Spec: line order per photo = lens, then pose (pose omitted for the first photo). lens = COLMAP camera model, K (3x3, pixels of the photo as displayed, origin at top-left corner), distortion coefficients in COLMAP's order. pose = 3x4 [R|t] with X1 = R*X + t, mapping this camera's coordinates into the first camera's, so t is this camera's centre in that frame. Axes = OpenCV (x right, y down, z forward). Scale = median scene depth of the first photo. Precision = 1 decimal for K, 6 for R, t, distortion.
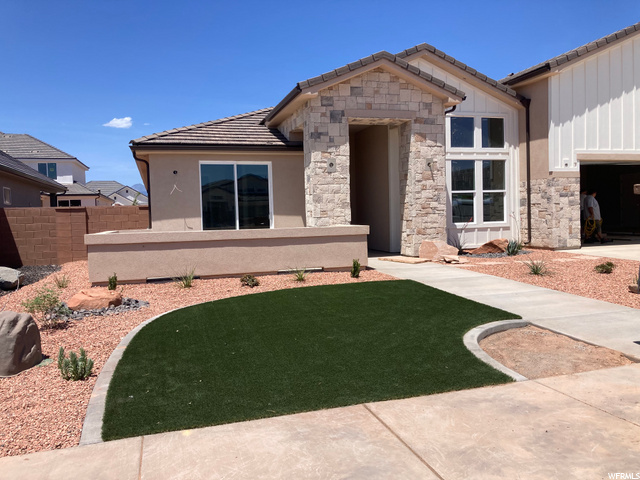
lens RADIAL K [[529.0, 0, 325.8], [0, 529.0, 242.1], [0, 0, 1]] dist [0.046125, -0.039529]
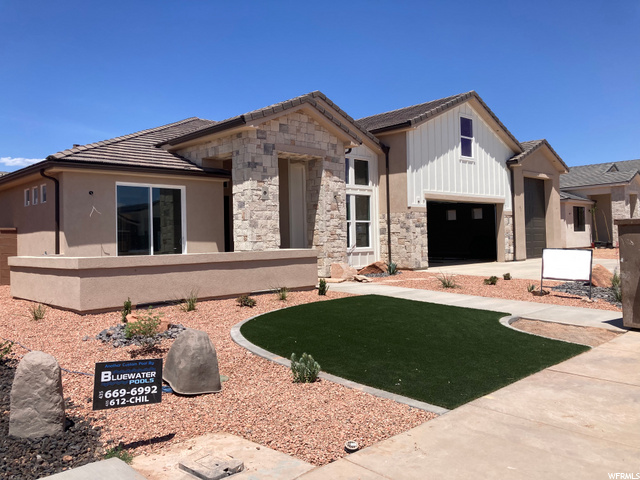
lens RADIAL K [[529.0, 0, 321.8], [0, 529.0, 237.3], [0, 0, 1]] dist [0.046125, -0.039529]
pose [[0.892327, 0.009325, 0.451294, -0.342342], [0.020638, 0.997898, -0.061427, 0.010817], [-0.450918, 0.064127, 0.890259, -0.000740]]
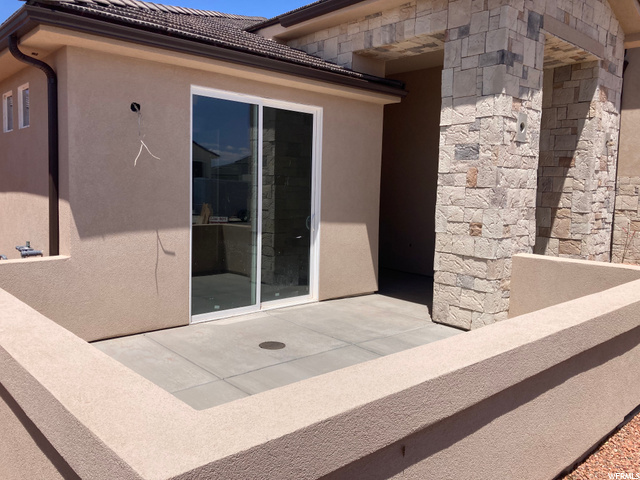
lens RADIAL K [[529.0, 0, 325.0], [0, 529.0, 233.4], [0, 0, 1]] dist [0.046125, -0.039529]
pose [[0.898302, 0.011308, 0.439233, -0.327140], [-0.024279, 0.999419, 0.023925, -0.054369], [-0.438707, -0.032156, 0.898054, 0.600120]]
